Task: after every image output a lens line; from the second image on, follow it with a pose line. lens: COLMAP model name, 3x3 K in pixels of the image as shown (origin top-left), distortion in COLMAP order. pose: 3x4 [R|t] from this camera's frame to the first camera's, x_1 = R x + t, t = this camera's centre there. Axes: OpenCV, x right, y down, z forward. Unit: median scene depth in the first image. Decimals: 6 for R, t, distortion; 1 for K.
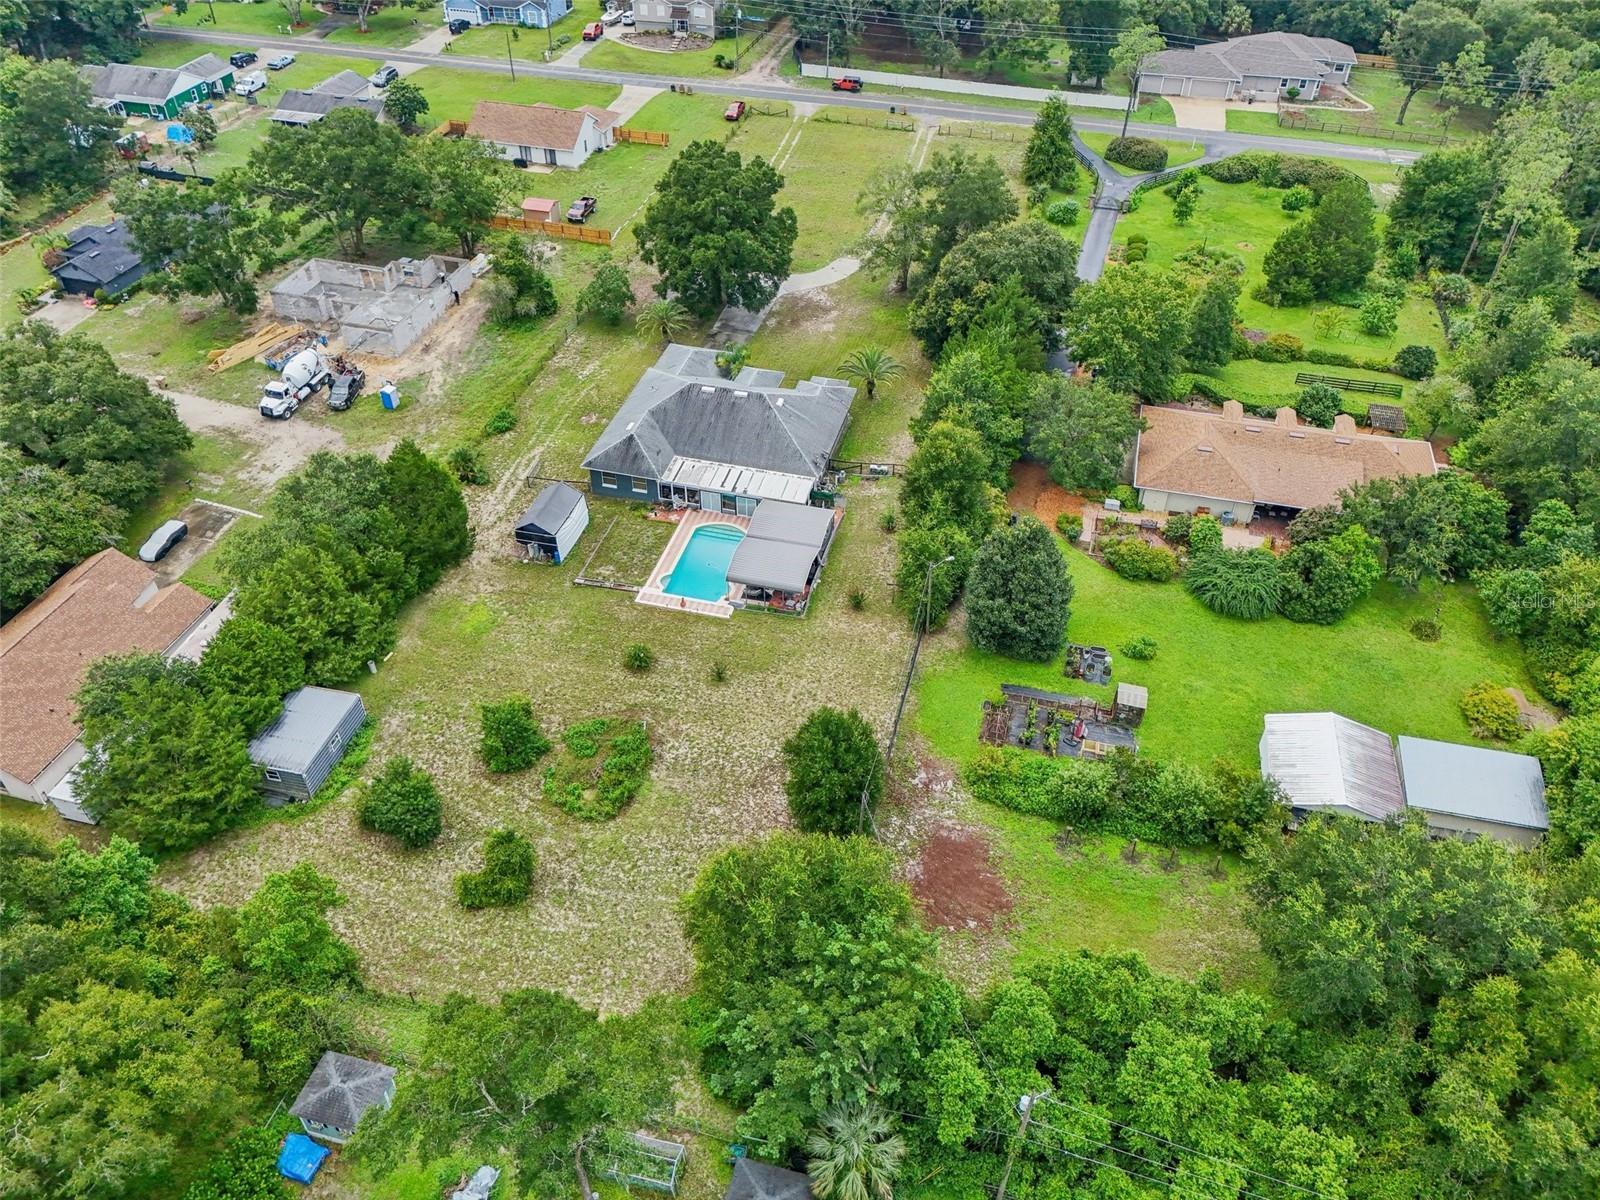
lens RADIAL K [[1175.5, 0, 805.5], [0, 1175.5, 598.7], [0, 0, 1]] dist [0.076748, -0.071421]
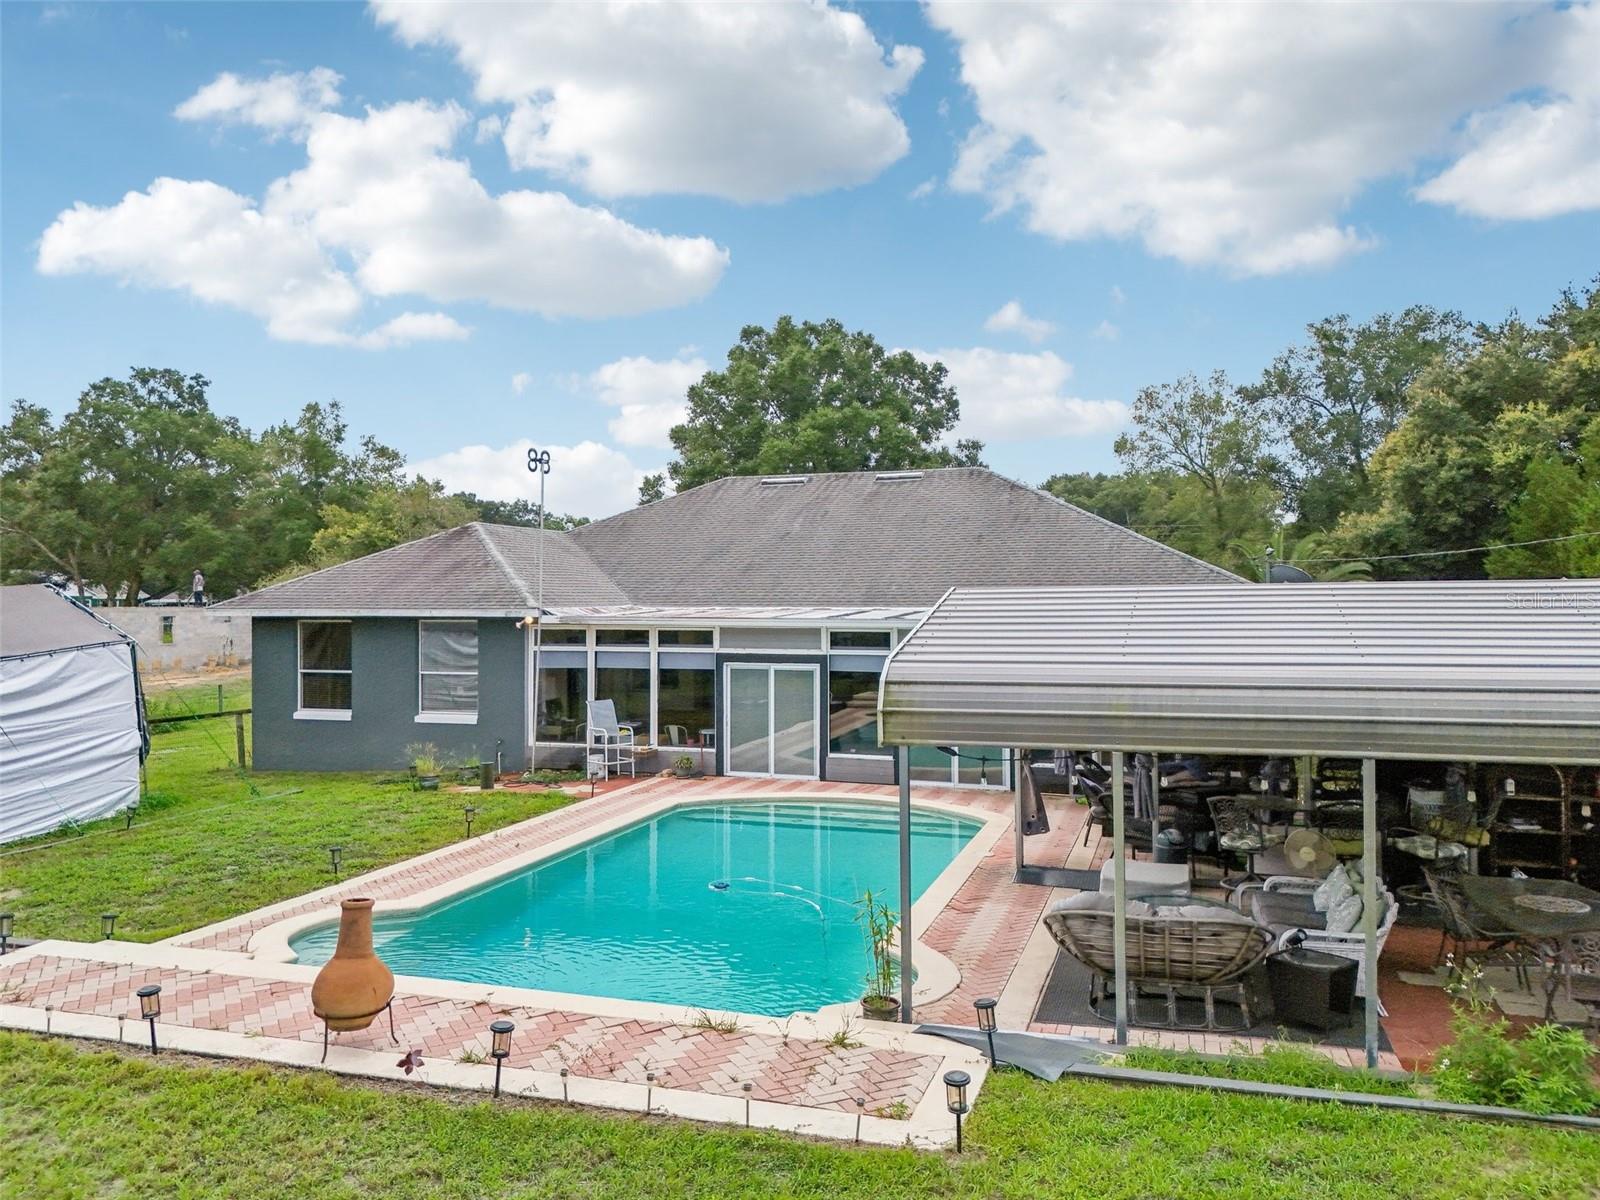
lens RADIAL K [[1204.2, 0, 800.0], [0, 1204.2, 600.0], [0, 0, 1]] dist [0.079219, -0.075228]
pose [[0.997187, -0.024035, -0.071001, -0.051402], [-0.027509, 0.763769, -0.644903, 0.027714], [0.069728, 0.645042, 0.760959, 0.702309]]
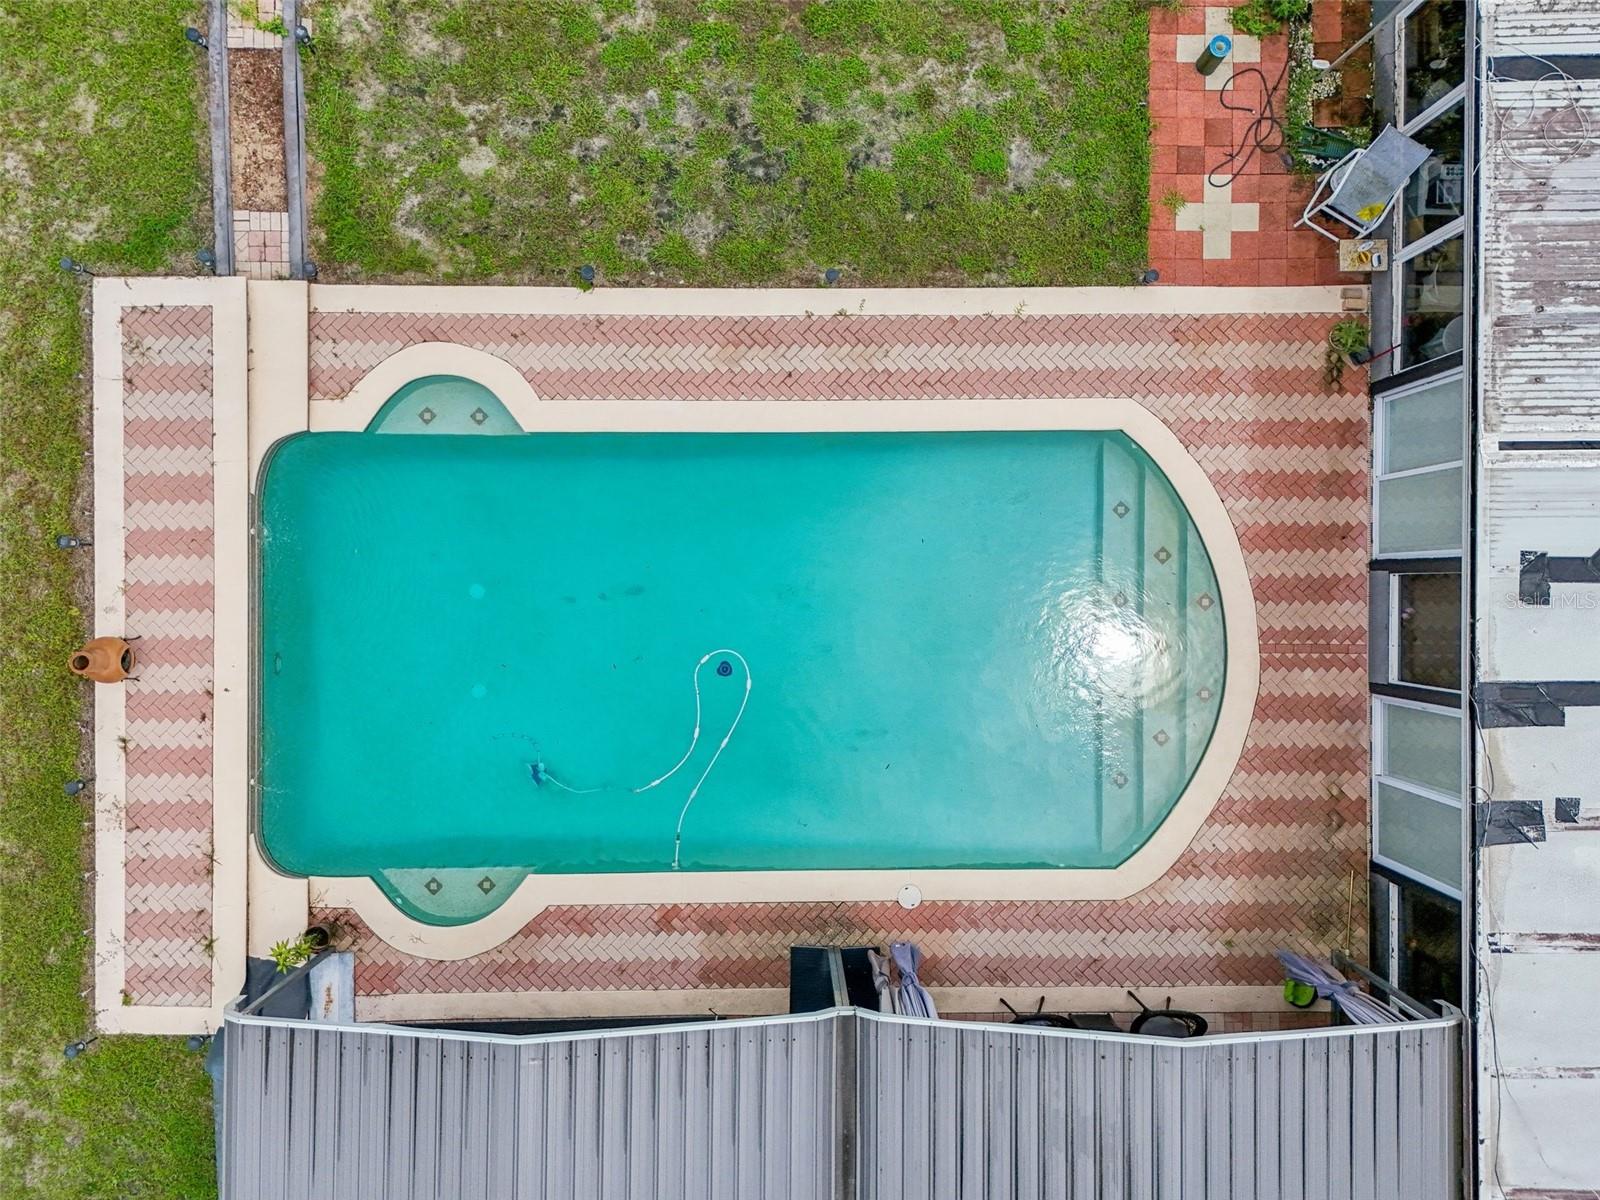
lens RADIAL K [[1208.7, 0, 800.0], [0, 1208.7, 600.0], [0, 0, 1]] dist [0.083600, -0.101377]
pose [[0.249902, 0.968133, -0.016352, -0.068610], [-0.627087, 0.174690, 0.759109, -0.111490], [0.737775, -0.179449, 0.650759, 0.738830]]
